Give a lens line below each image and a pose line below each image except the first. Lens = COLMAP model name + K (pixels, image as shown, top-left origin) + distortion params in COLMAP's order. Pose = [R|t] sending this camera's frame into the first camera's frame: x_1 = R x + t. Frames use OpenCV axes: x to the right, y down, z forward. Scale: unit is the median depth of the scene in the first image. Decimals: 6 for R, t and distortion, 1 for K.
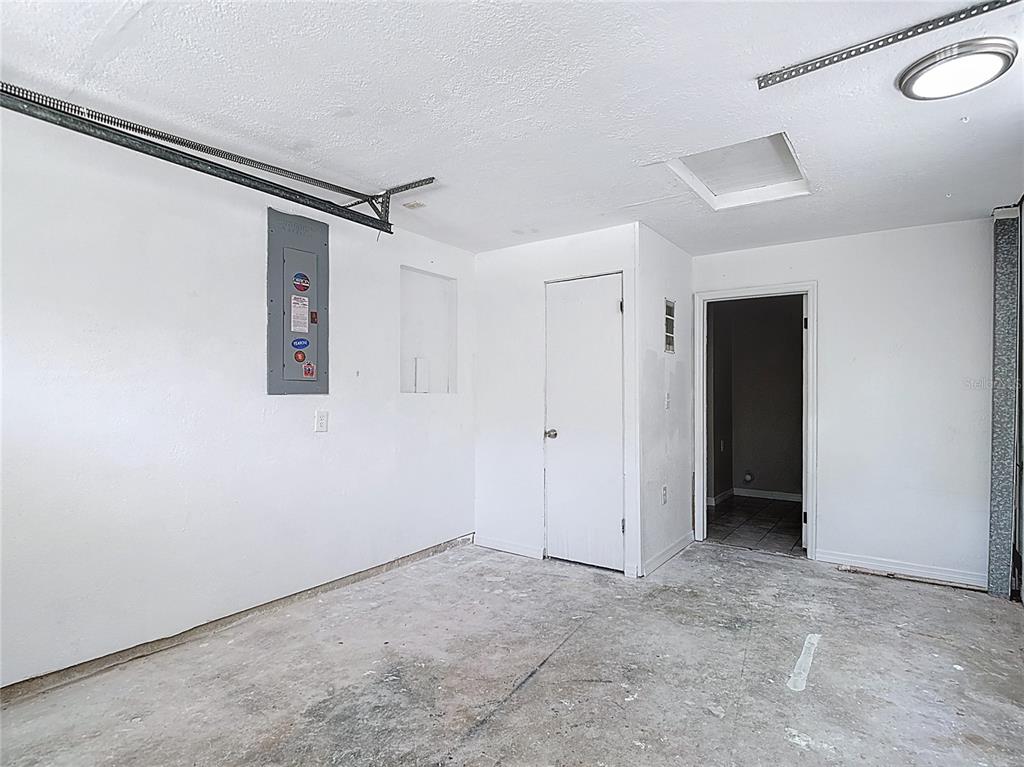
lens RADIAL K [[554.6, 0, 513.2], [0, 554.6, 388.5], [0, 0, 1]] dist [0.018204, -0.012238]
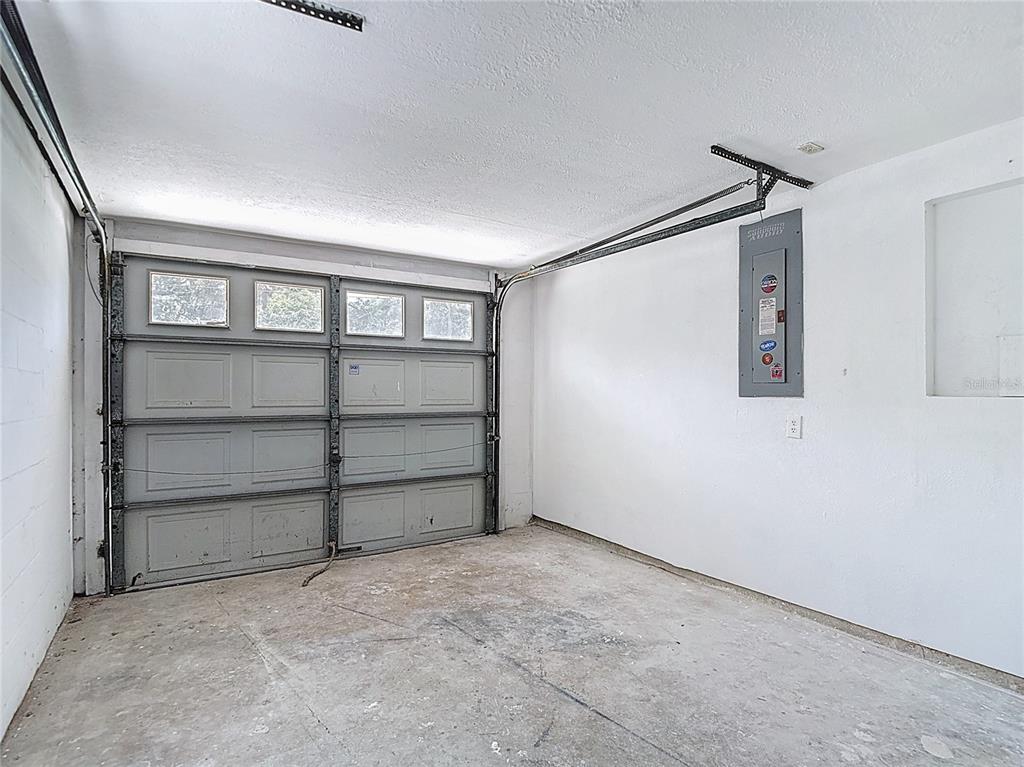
lens RADIAL K [[554.6, 0, 513.7], [0, 554.6, 389.7], [0, 0, 1]] dist [0.018204, -0.012238]
pose [[-0.380816, -0.008615, -0.924611, 0.716523], [0.007536, 0.999894, -0.012421, 0.006616], [0.924620, -0.011698, -0.380711, 0.967948]]
